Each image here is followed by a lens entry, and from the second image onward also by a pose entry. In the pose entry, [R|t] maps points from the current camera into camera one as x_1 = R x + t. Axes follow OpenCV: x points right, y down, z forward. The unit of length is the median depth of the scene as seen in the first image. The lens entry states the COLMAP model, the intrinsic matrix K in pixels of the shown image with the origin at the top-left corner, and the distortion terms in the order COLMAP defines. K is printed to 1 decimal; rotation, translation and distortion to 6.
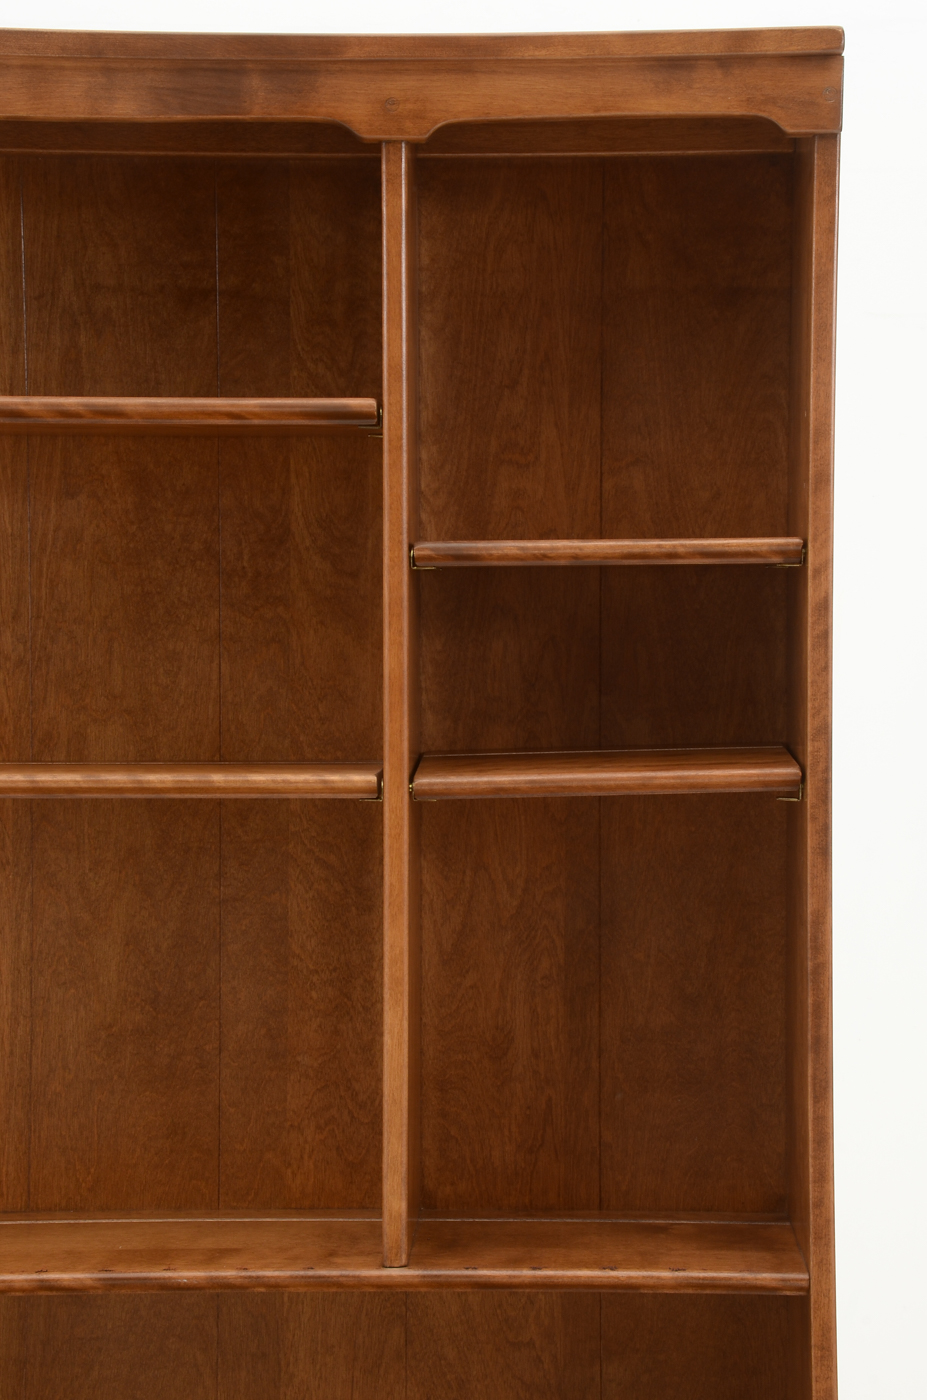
lens RADIAL K [[2941.4, 0, 463.5], [0, 2941.4, 700.0], [0, 0, 1]] dist [0.451935, 0.105916]
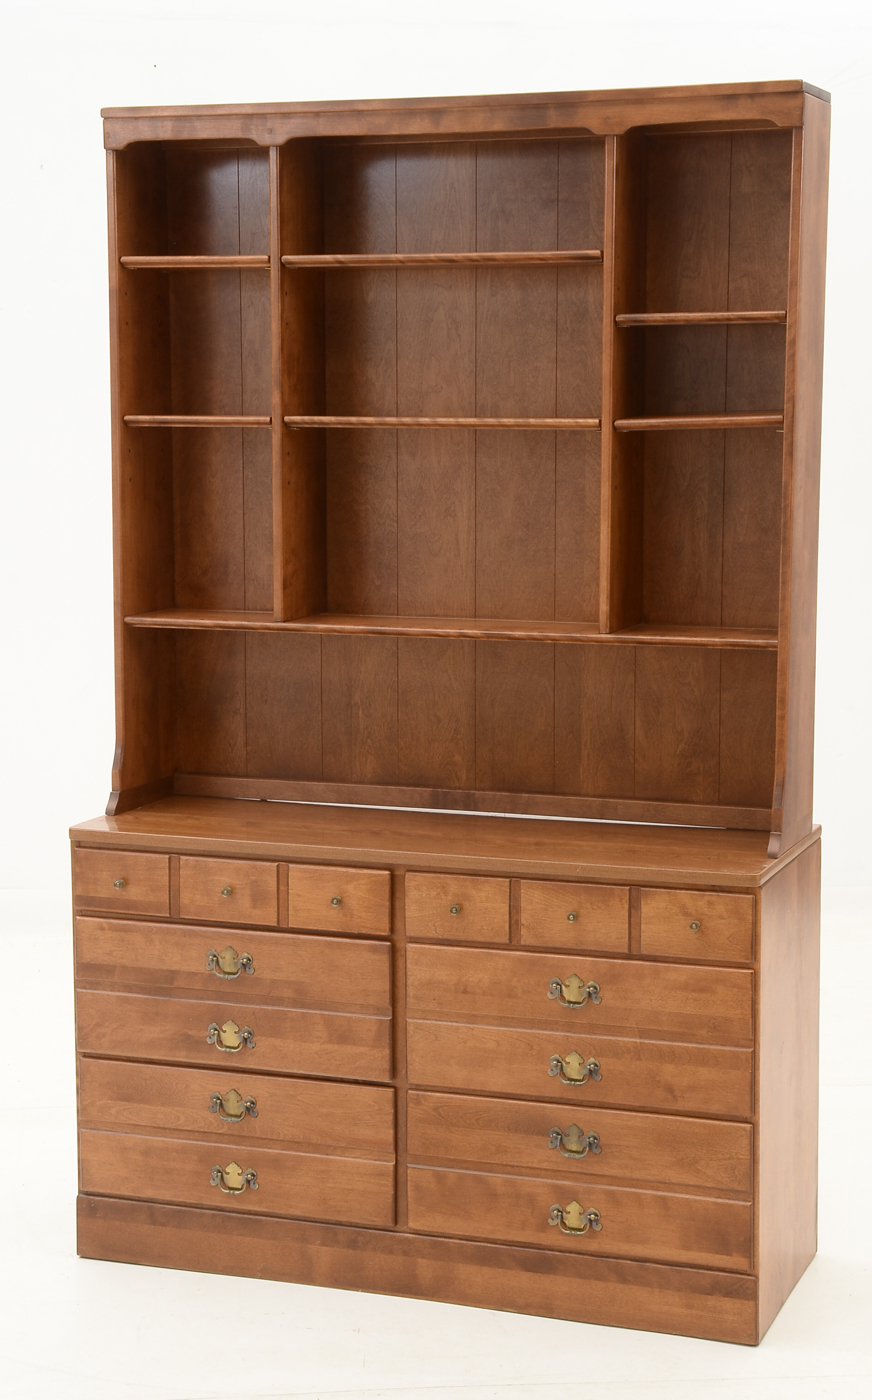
lens RADIAL K [[2518.3, 0, 436.0], [0, 2518.3, 700.0], [0, 0, 1]] dist [0.128736, 0.158097]
pose [[0.944927, 0.041130, -0.324687, 0.489852], [-0.010649, 0.995411, 0.095101, 0.056974], [0.327108, -0.086406, 0.941028, -0.880521]]
